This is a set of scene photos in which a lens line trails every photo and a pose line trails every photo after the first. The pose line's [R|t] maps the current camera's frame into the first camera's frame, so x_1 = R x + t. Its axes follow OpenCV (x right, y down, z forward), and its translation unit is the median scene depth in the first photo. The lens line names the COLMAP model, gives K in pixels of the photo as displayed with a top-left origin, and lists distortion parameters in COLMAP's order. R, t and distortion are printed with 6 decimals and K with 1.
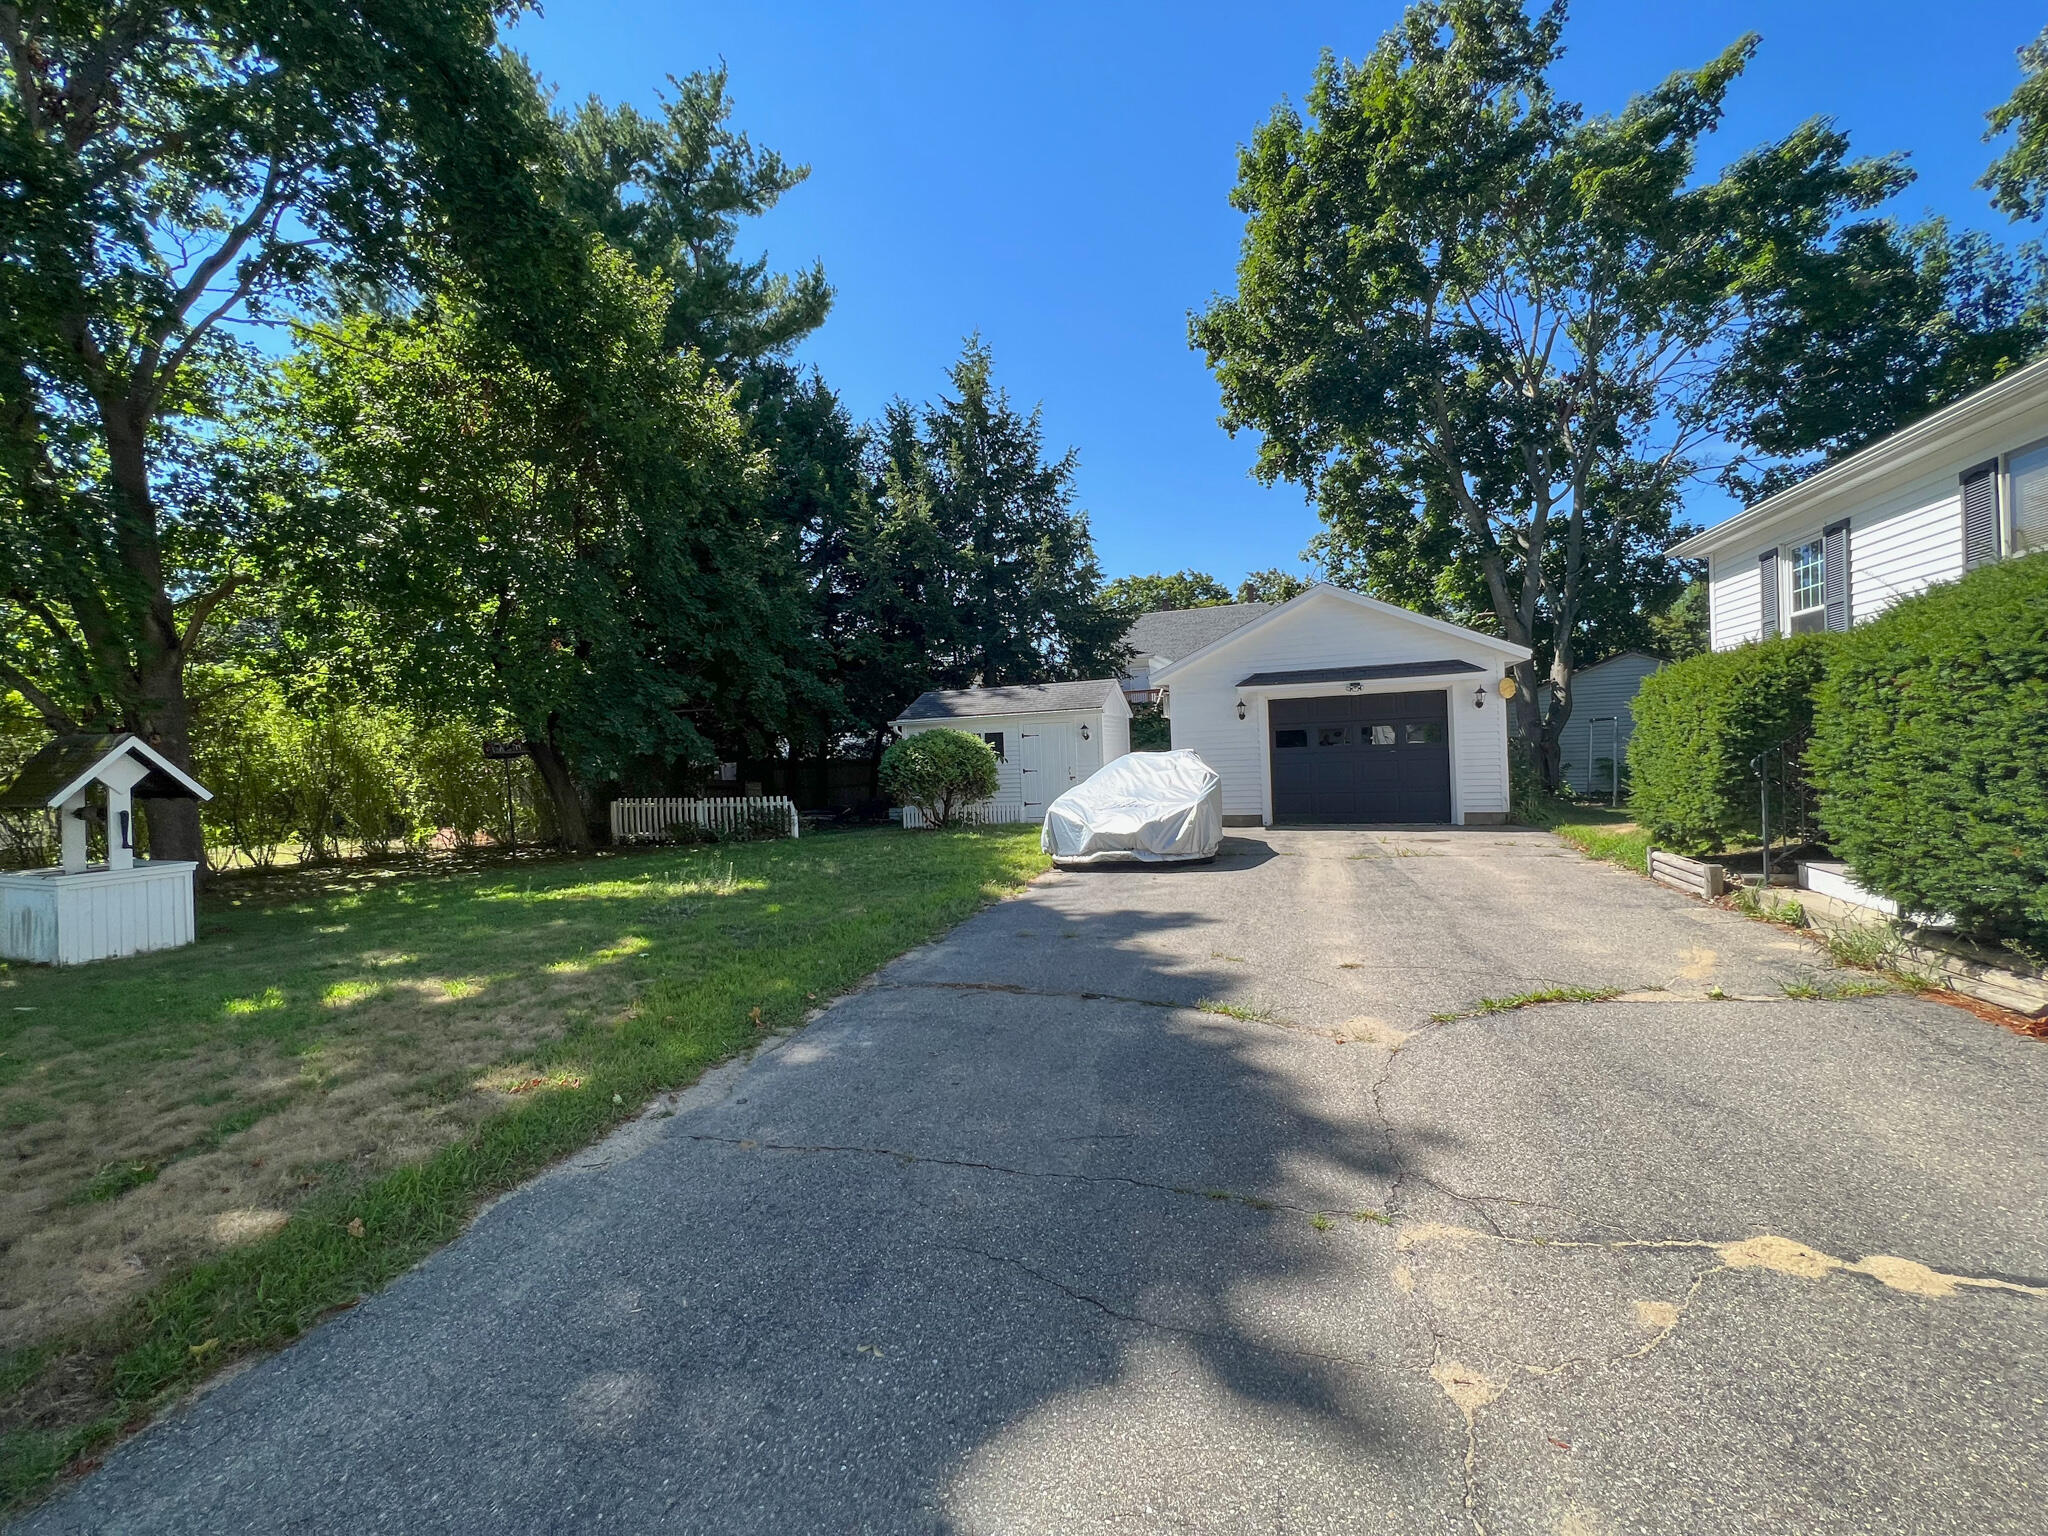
lens RADIAL K [[825.8, 0, 1017.9], [0, 825.8, 770.4], [0, 0, 1]] dist [0.000640, 0.000648]
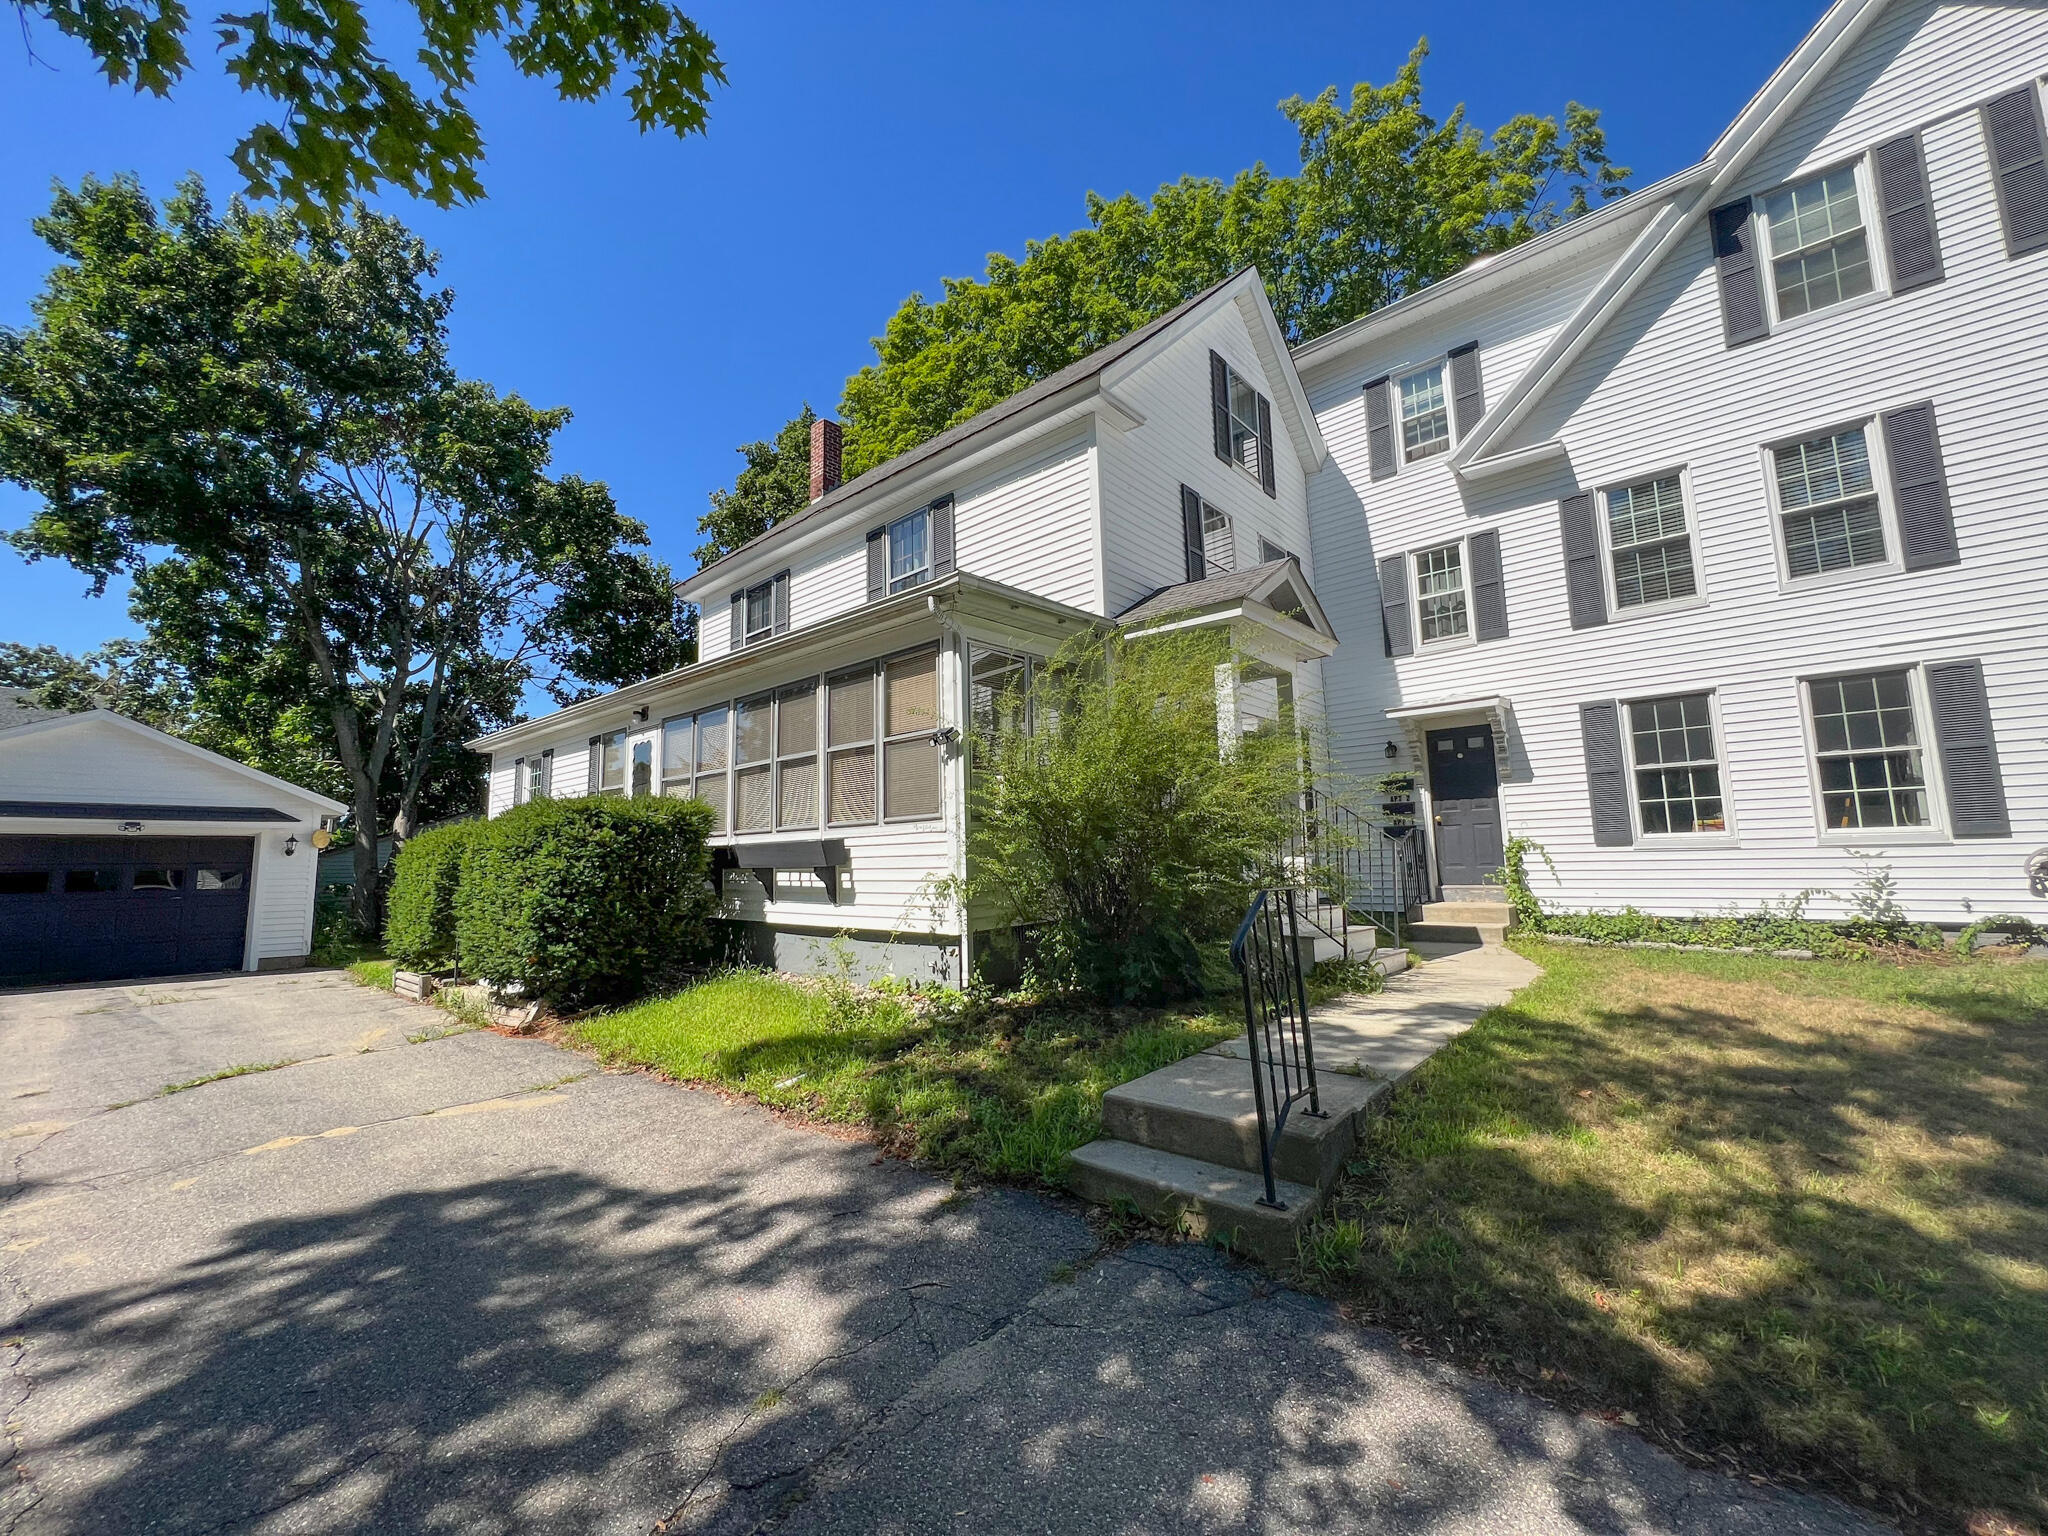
lens RADIAL K [[825.8, 0, 1023.5], [0, 825.8, 765.0], [0, 0, 1]] dist [0.000640, 0.000648]
pose [[0.380025, 0.145594, 0.913446, -0.053149], [0.025578, 0.985503, -0.167721, 0.008886], [-0.924622, 0.087102, 0.370792, -0.216476]]
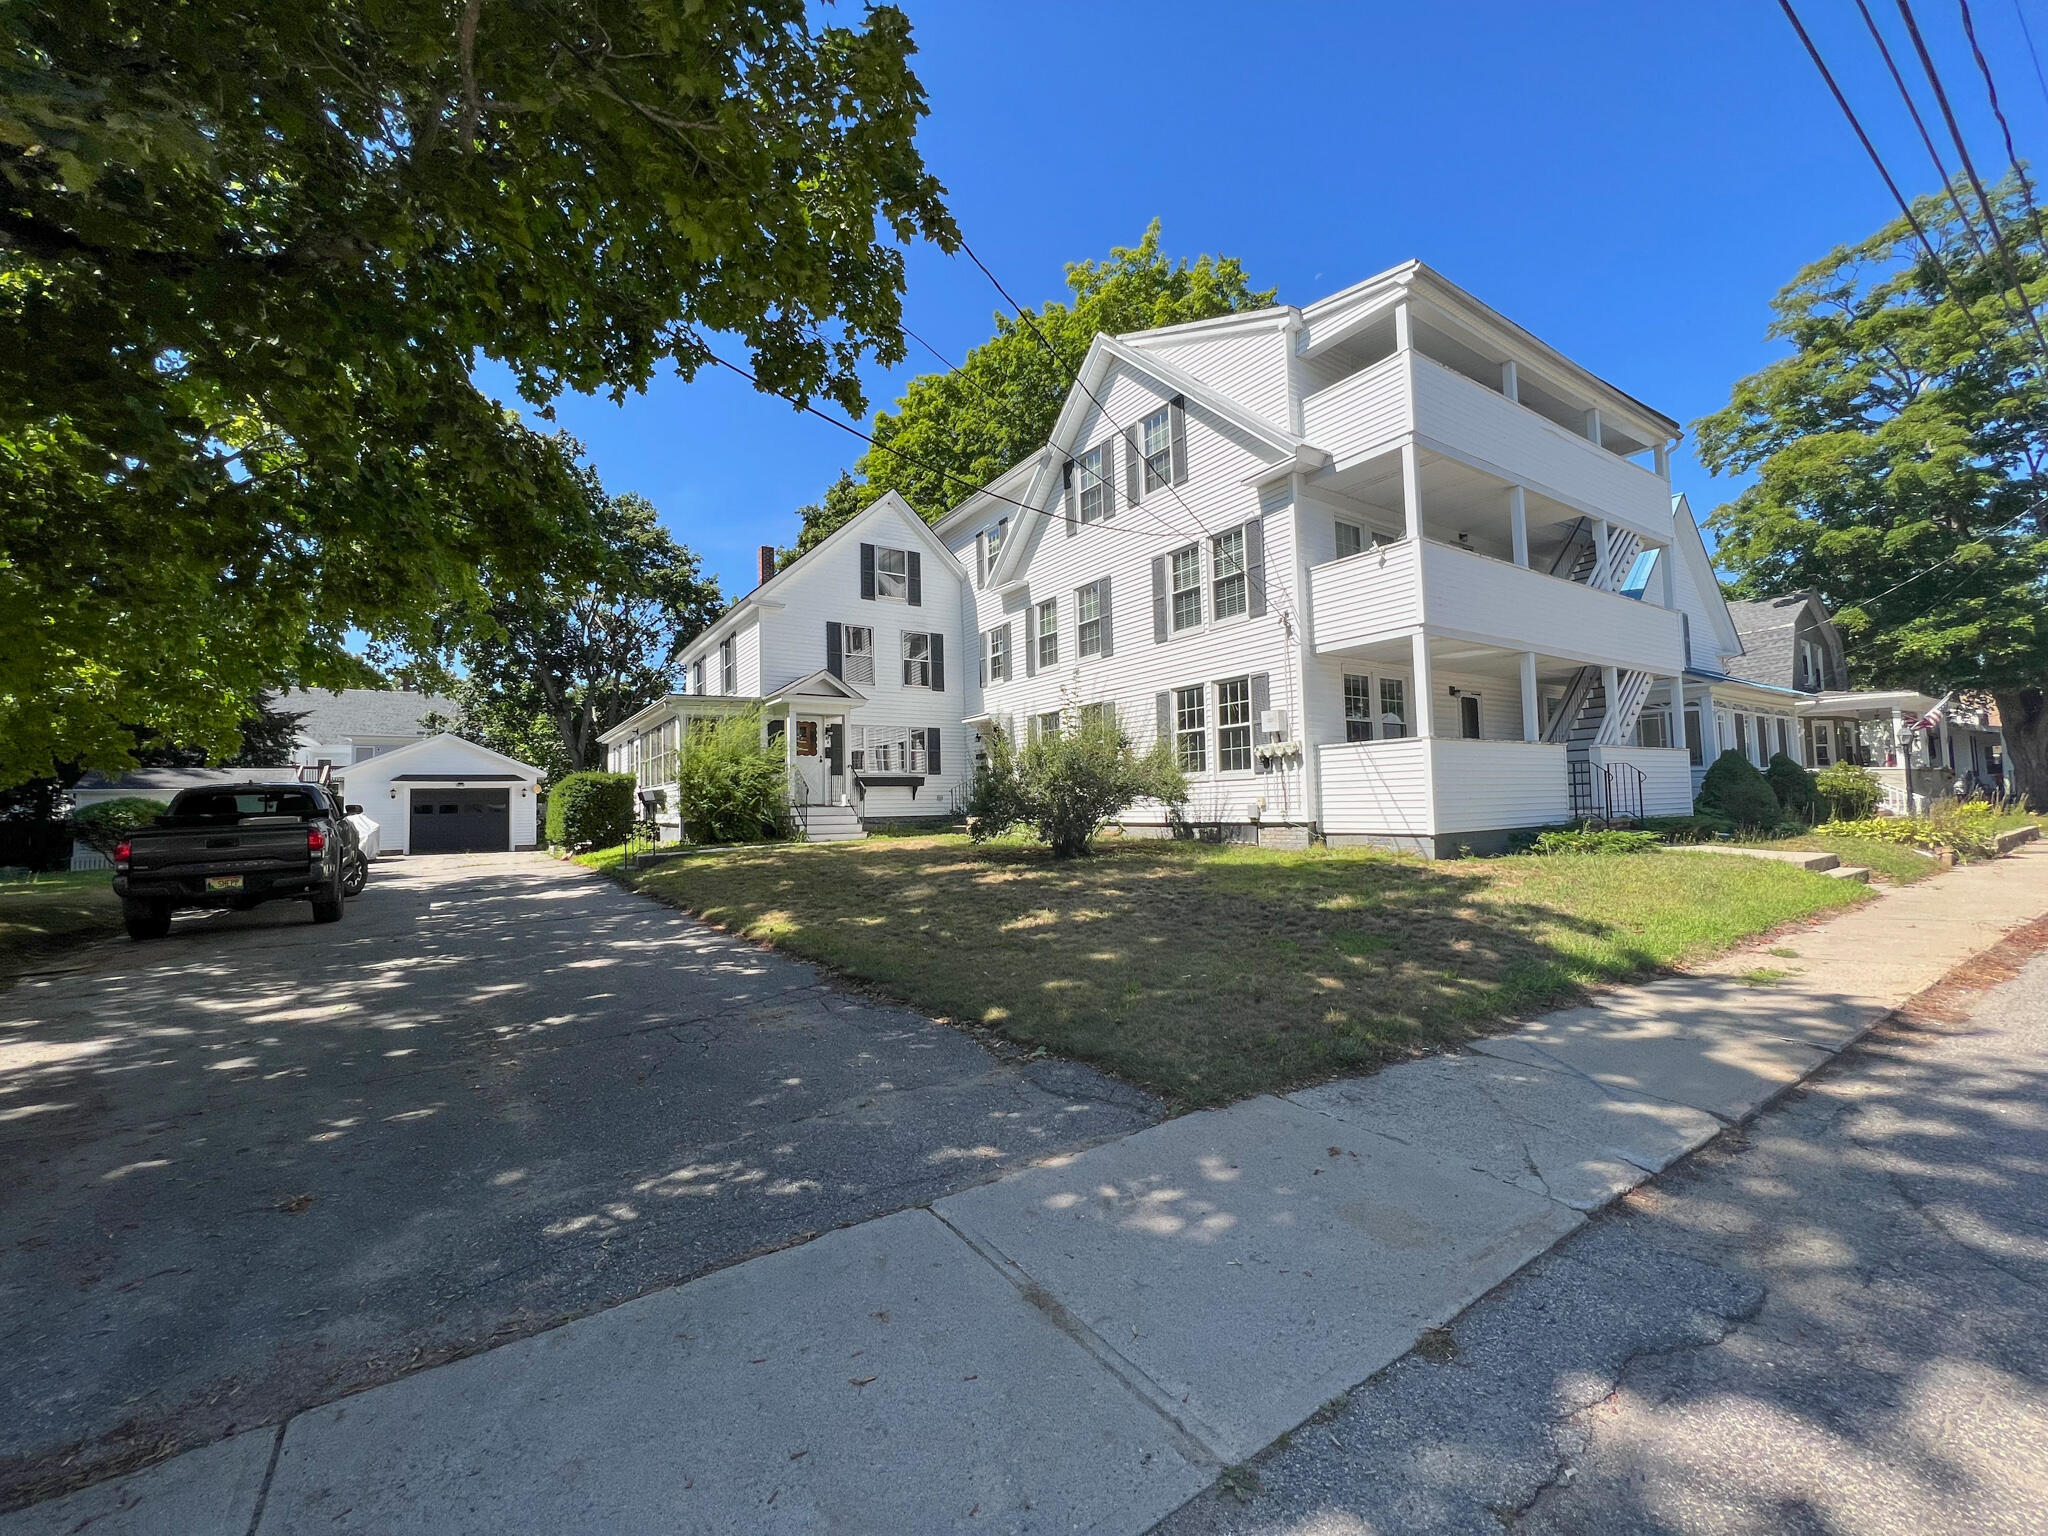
lens RADIAL K [[825.8, 0, 1022.5], [0, 825.8, 777.7], [0, 0, 1]] dist [0.000640, 0.000648]
pose [[0.603385, 0.059038, 0.795262, -0.316412], [0.017834, 0.996007, -0.087471, 0.070851], [-0.797251, 0.066962, 0.599923, -1.113730]]
